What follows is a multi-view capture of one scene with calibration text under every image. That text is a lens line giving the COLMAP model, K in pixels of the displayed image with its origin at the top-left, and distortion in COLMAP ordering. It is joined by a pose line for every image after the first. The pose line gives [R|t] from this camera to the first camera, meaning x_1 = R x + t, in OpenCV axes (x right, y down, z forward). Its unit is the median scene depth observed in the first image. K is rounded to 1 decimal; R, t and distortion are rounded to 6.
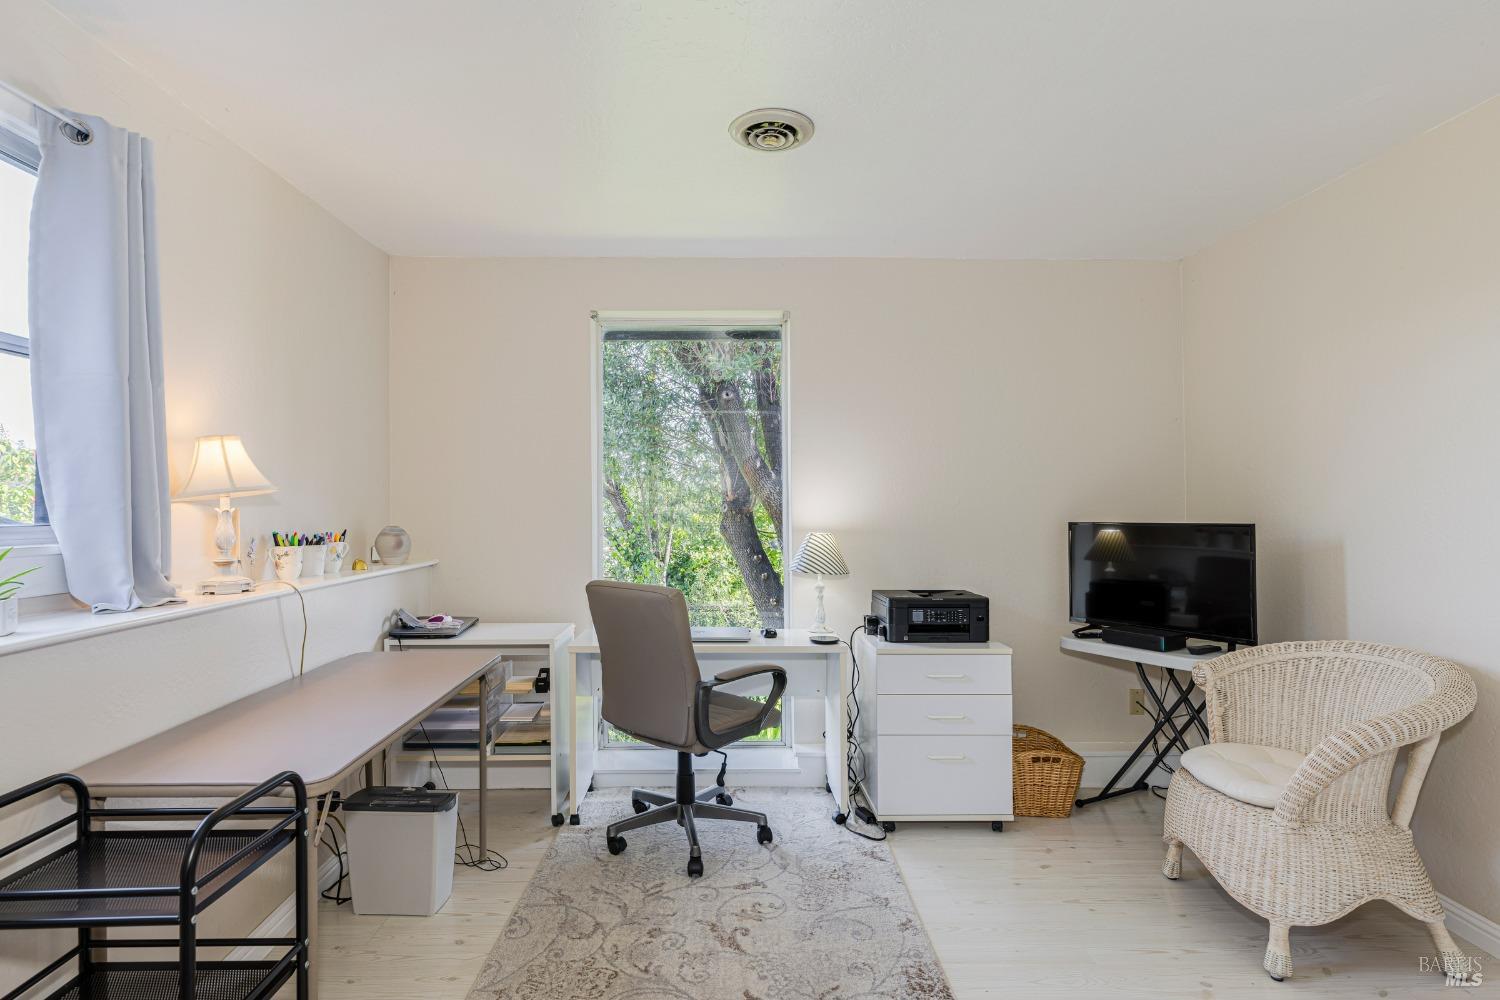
lens RADIAL K [[731.7, 0, 750.0], [0, 731.7, 500.0], [0, 0, 1]] dist [0.000340, -0.000115]
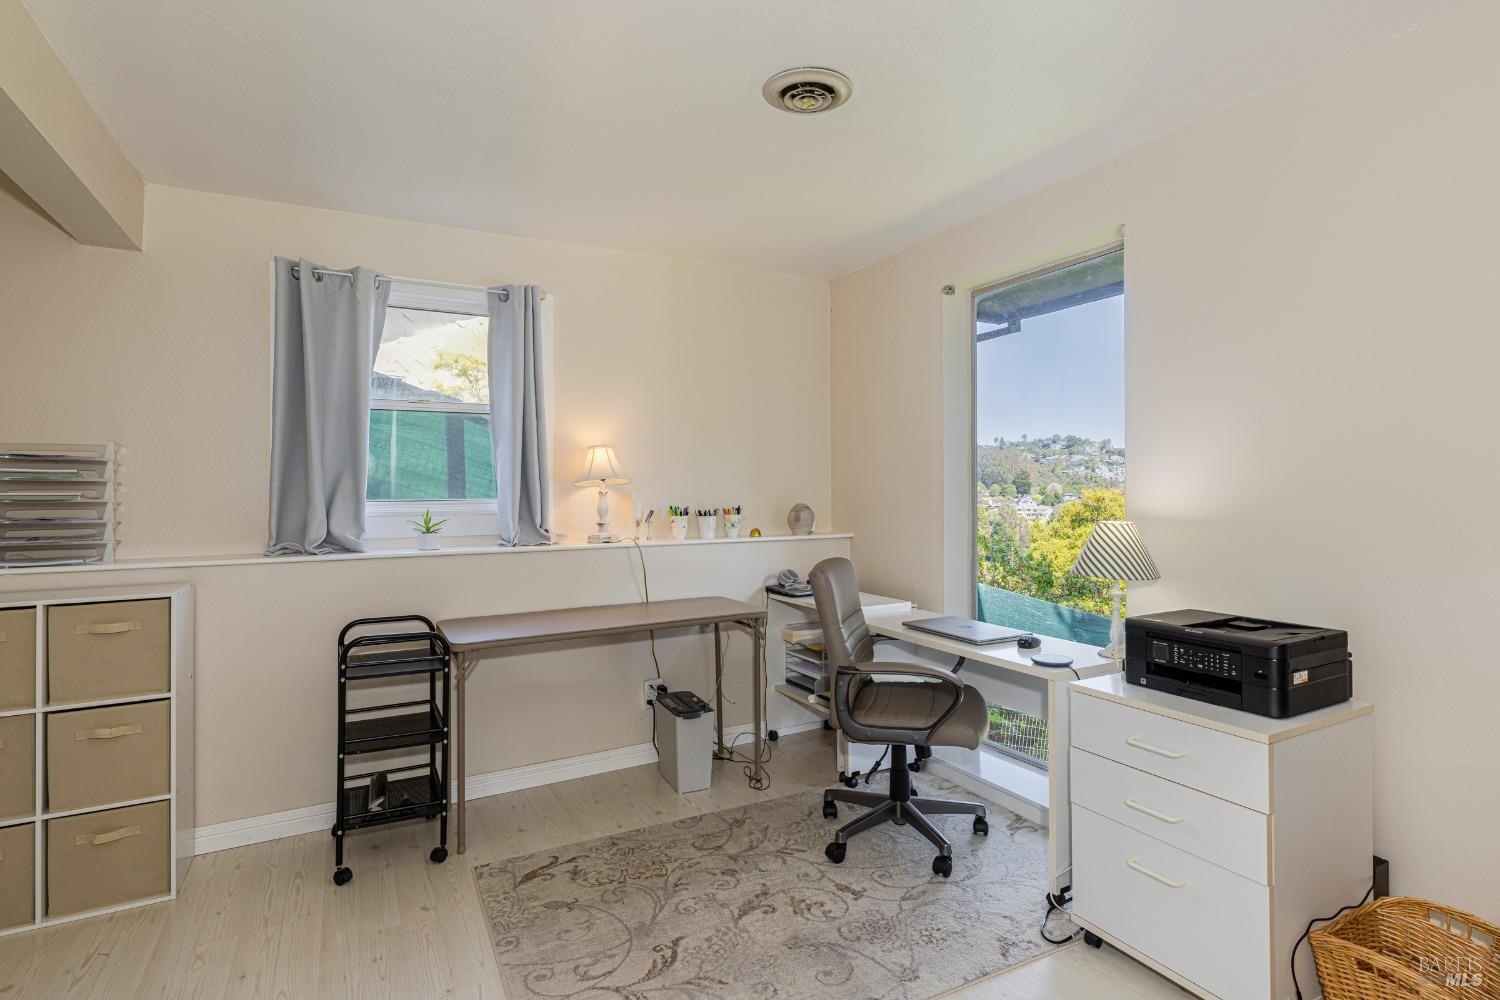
lens RADIAL K [[751.4, 0, 768.6], [0, 751.4, 493.0], [0, 0, 1]] dist [0.000924, 0.000148]
pose [[0.488511, 0.000785, -0.872558, 0.761344], [0.012012, 0.999899, 0.007624, 0.009016], [0.872475, -0.014206, 0.488452, 0.432418]]
